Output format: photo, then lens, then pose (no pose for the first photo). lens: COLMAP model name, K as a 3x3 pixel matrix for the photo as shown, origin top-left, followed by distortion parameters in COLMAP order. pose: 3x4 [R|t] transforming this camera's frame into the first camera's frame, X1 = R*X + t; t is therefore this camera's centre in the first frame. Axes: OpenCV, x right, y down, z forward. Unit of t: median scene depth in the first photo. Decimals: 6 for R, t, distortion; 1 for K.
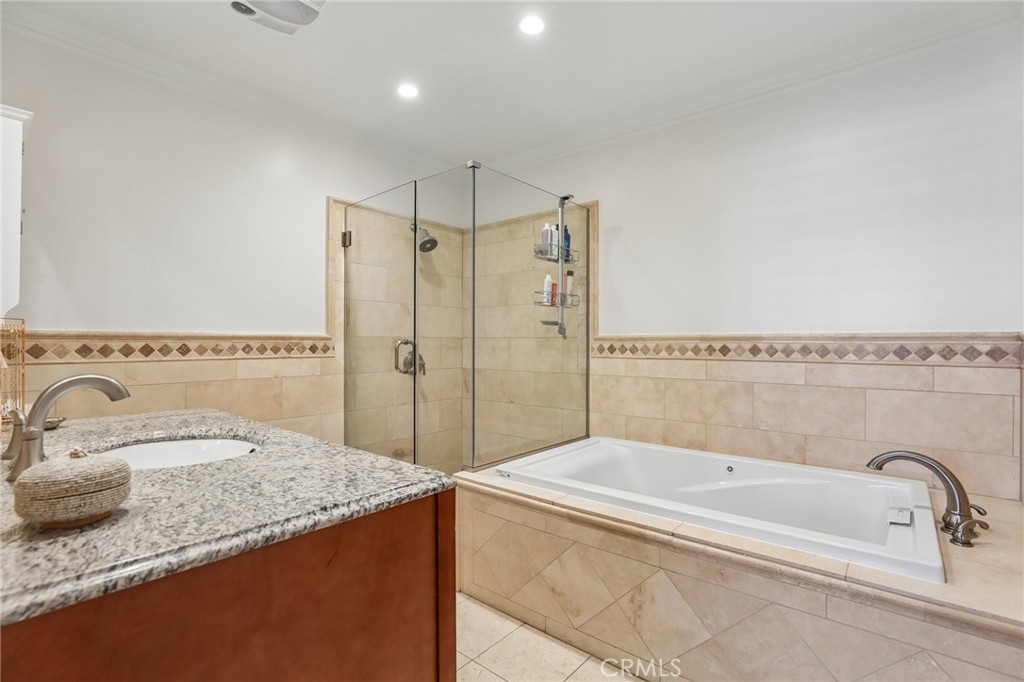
lens RADIAL K [[470.3, 0, 516.0], [0, 470.3, 340.5], [0, 0, 1]] dist [-0.057393, 0.013893]
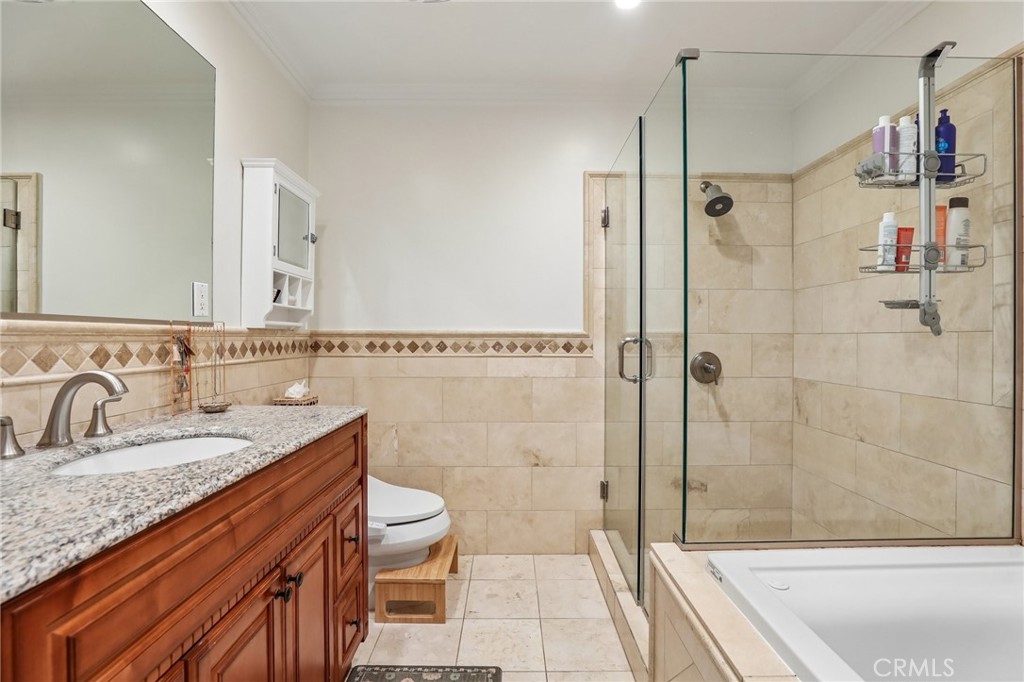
lens RADIAL K [[470.3, 0, 516.0], [0, 470.3, 340.5], [0, 0, 1]] dist [-0.057393, 0.013893]
pose [[0.642375, 0.004246, -0.766378, 0.186367], [0.002017, 0.999972, 0.007230, -0.001648], [0.766387, -0.006190, 0.642349, 0.345865]]
